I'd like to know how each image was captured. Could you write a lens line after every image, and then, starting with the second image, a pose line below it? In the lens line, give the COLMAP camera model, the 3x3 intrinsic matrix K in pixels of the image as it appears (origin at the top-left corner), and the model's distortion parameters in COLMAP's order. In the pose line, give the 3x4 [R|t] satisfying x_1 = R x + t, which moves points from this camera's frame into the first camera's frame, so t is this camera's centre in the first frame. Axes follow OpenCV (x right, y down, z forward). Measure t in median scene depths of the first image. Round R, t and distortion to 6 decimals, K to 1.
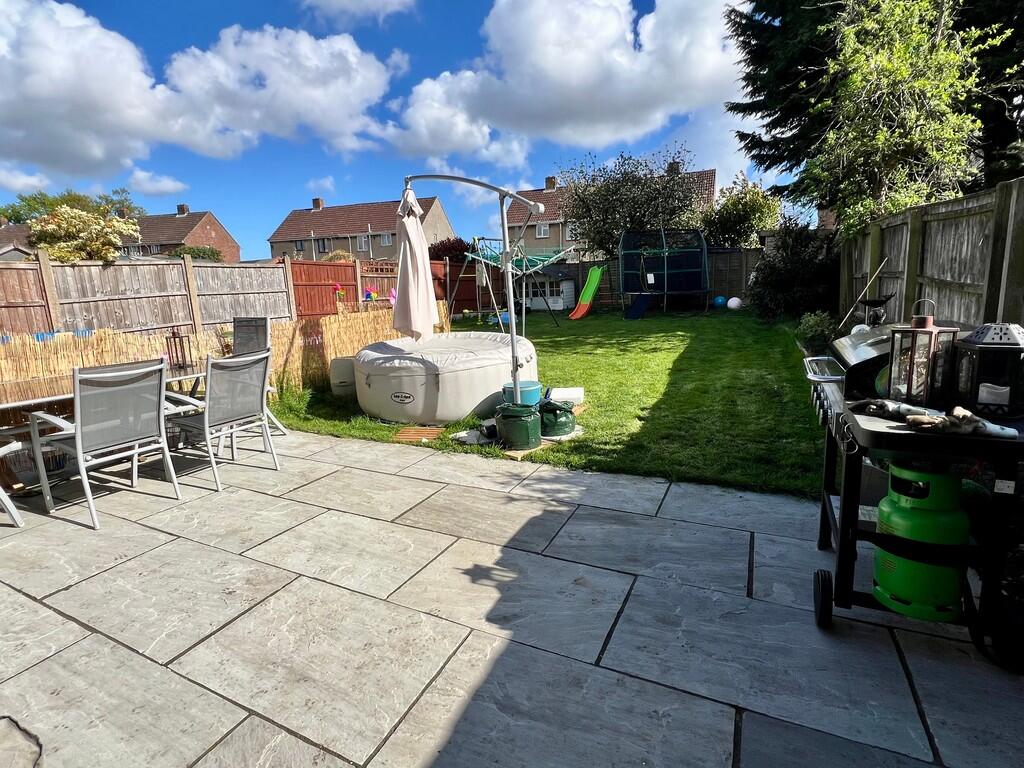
lens RADIAL K [[504.3, 0, 513.0], [0, 504.3, 380.8], [0, 0, 1]] dist [-0.003749, 0.001144]
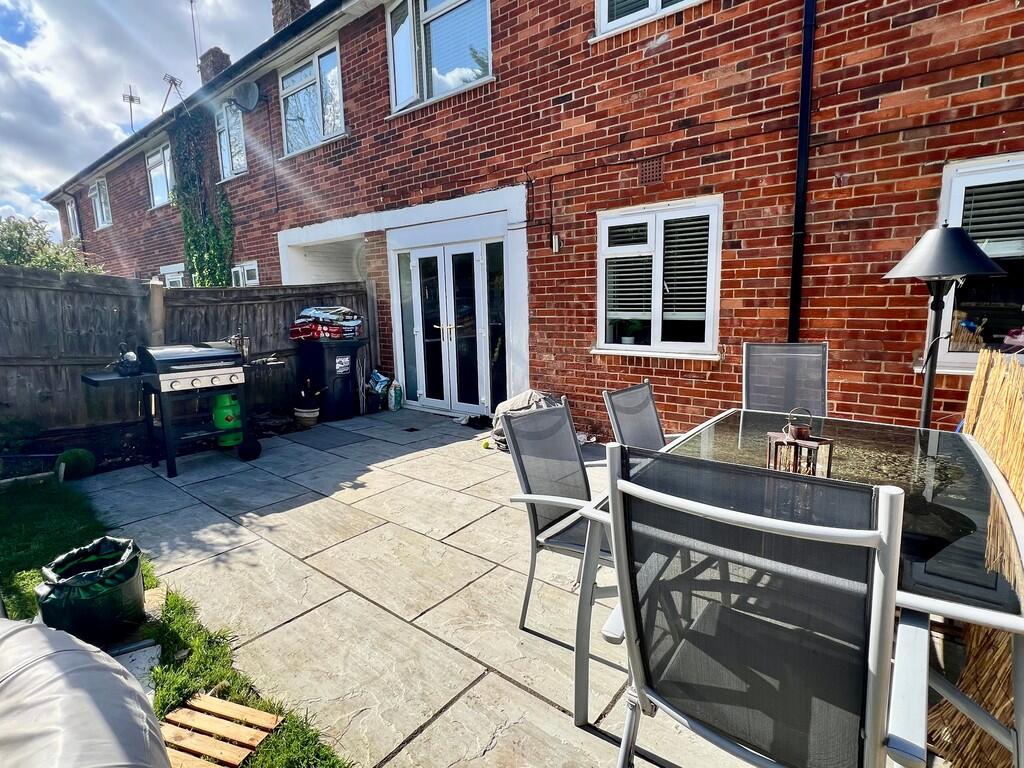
lens RADIAL K [[504.3, 0, 513.8], [0, 504.3, 379.3], [0, 0, 1]] dist [-0.003749, 0.001144]
pose [[-0.975392, 0.020303, 0.219541, -0.758795], [0.090720, 0.944510, 0.315708, -0.352924], [-0.200949, 0.327856, -0.923109, 1.853485]]
